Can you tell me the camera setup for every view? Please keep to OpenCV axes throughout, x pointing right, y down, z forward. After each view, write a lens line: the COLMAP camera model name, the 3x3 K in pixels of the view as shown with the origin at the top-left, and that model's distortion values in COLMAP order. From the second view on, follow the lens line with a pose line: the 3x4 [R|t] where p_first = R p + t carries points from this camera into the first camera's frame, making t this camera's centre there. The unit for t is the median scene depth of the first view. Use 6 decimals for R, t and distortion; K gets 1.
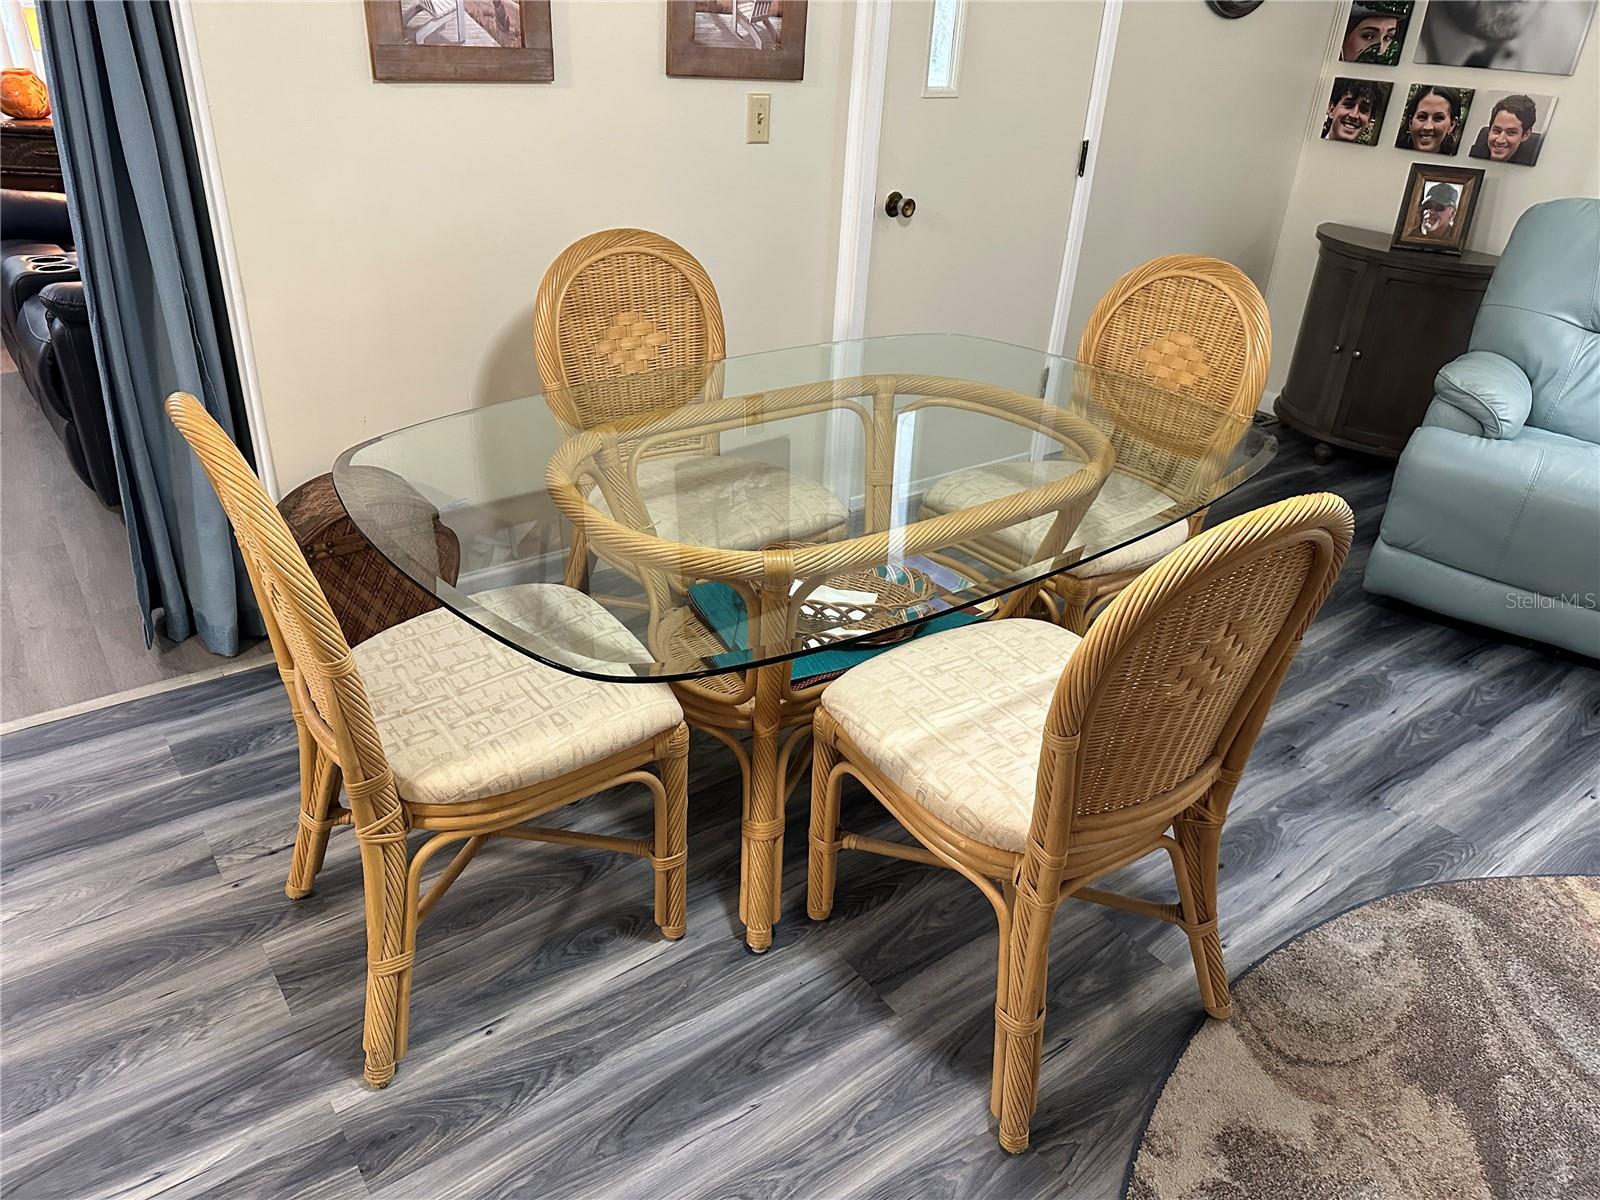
lens RADIAL K [[1113.5, 0, 797.8], [0, 1113.5, 615.7], [0, 0, 1]] dist [0.047702, -0.057402]
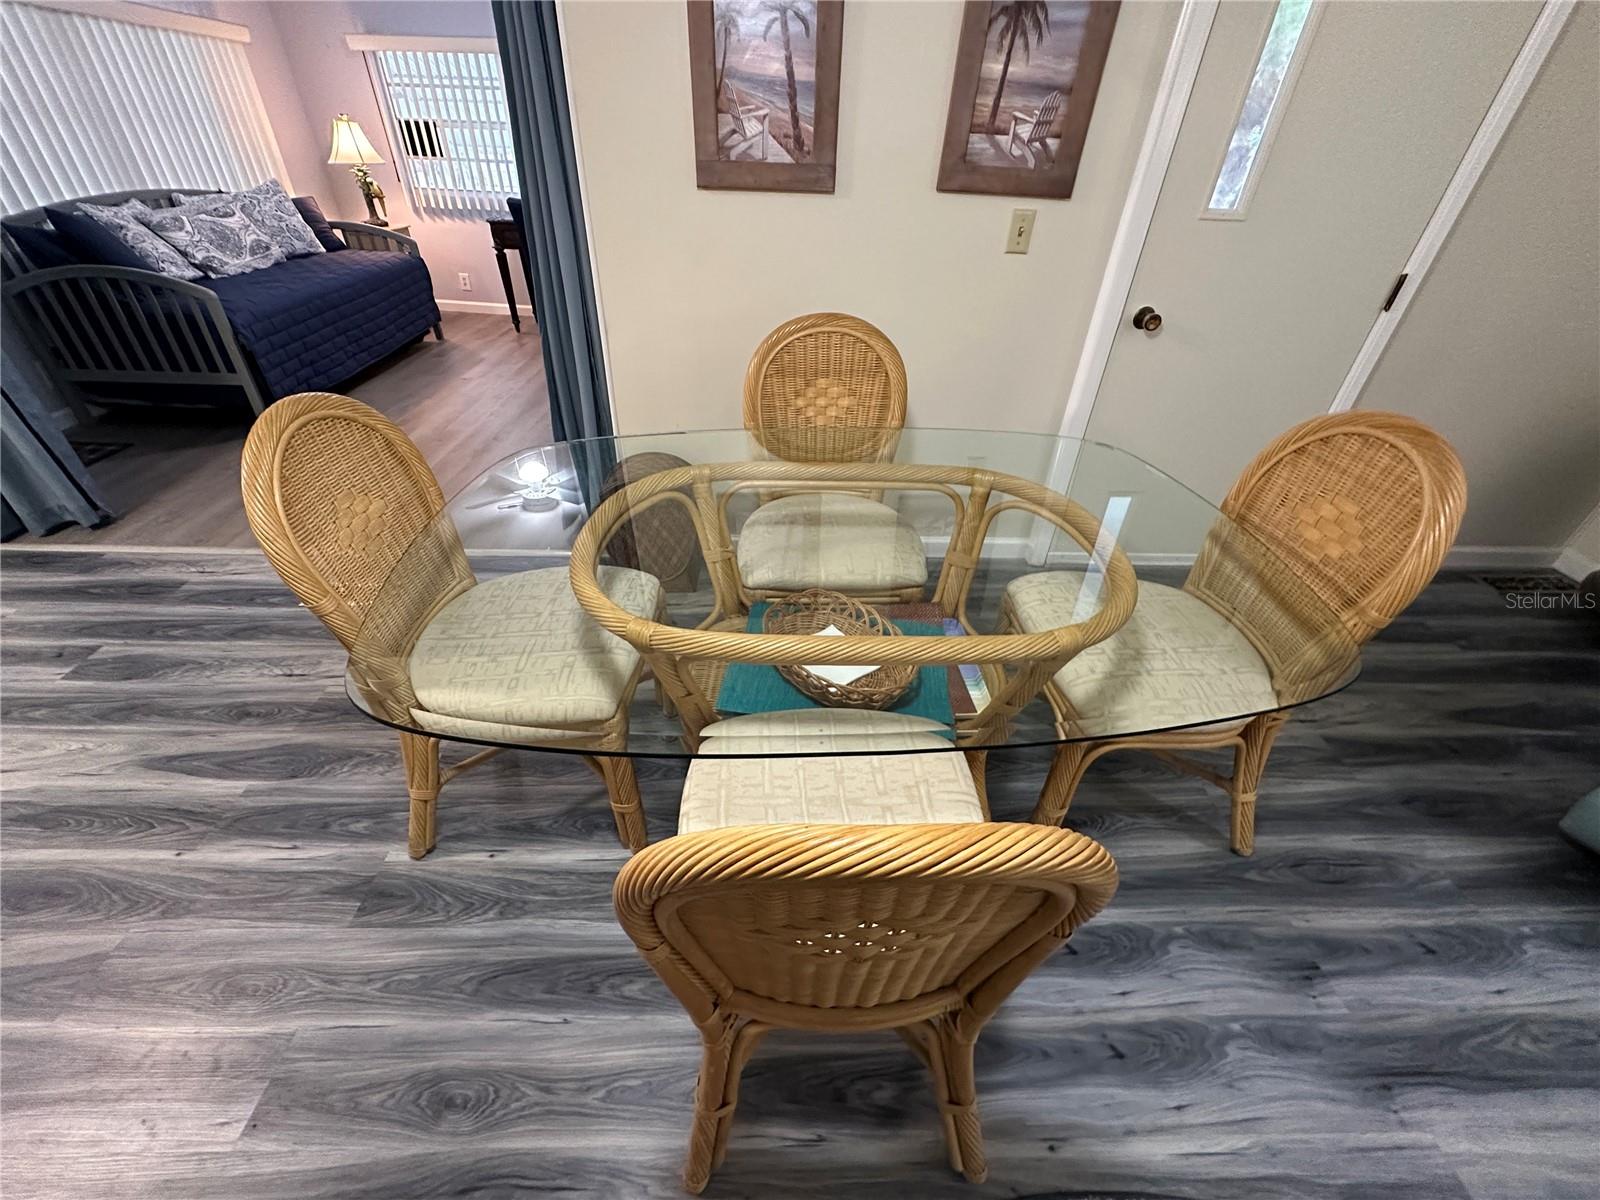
lens RADIAL K [[641.6, 0, 795.4], [0, 641.6, 598.1], [0, 0, 1]] dist [-0.006425, 0.002872]
pose [[0.818430, 0.316855, -0.479348, 0.244553], [-0.269516, 0.948446, 0.166767, -0.140011], [0.507477, -0.007296, 0.861635, 0.332431]]
